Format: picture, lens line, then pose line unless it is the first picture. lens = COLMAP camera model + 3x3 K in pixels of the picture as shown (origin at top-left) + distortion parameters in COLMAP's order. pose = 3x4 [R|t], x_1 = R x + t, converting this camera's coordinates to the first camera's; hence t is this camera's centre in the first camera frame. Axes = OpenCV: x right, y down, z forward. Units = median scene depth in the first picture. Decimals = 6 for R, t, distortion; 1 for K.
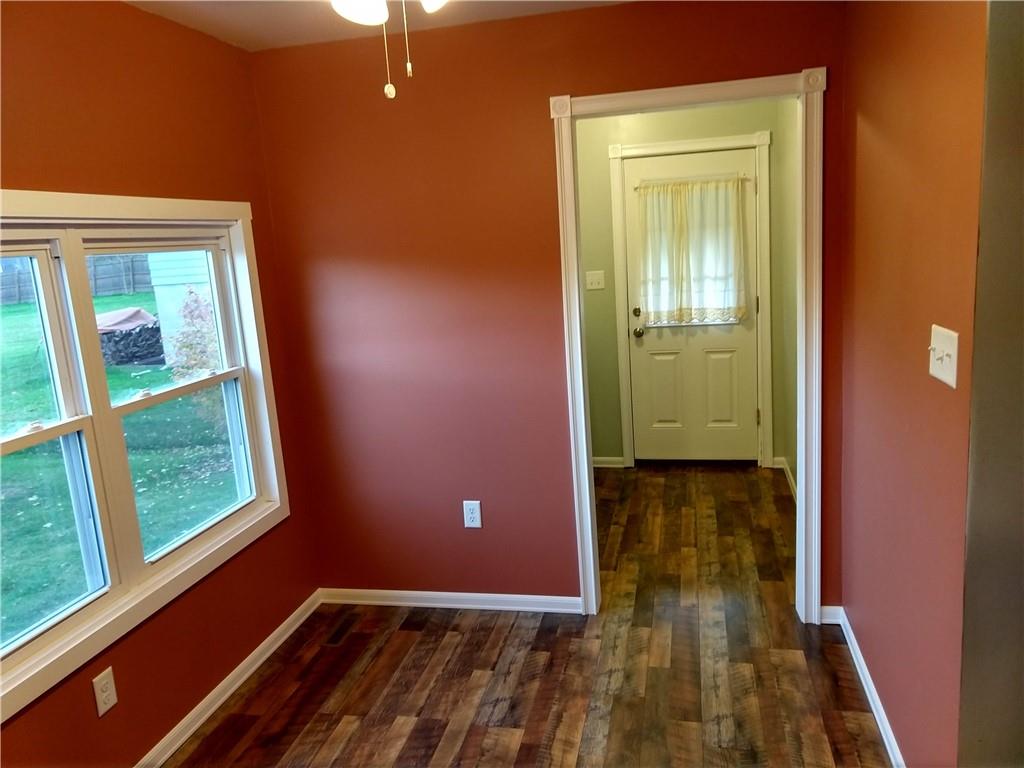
lens RADIAL K [[759.4, 0, 512.0], [0, 759.4, 384.0], [0, 0, 1]] dist [0.079483, 0.000806]
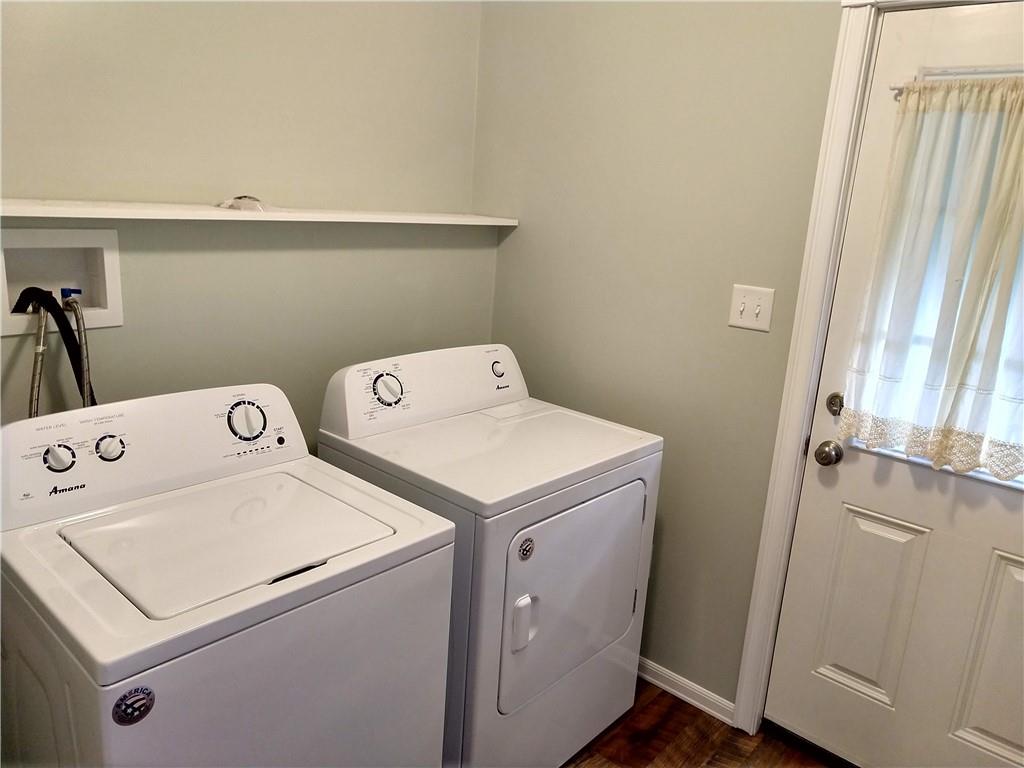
lens RADIAL K [[769.3, 0, 512.0], [0, 769.3, 384.0], [0, 0, 1]] dist [0.015630, 0.002985]
pose [[0.864635, 0.245863, -0.438130, 0.192775], [-0.216470, 0.969285, 0.116734, -0.116064], [0.453374, -0.006090, 0.891300, 0.555862]]
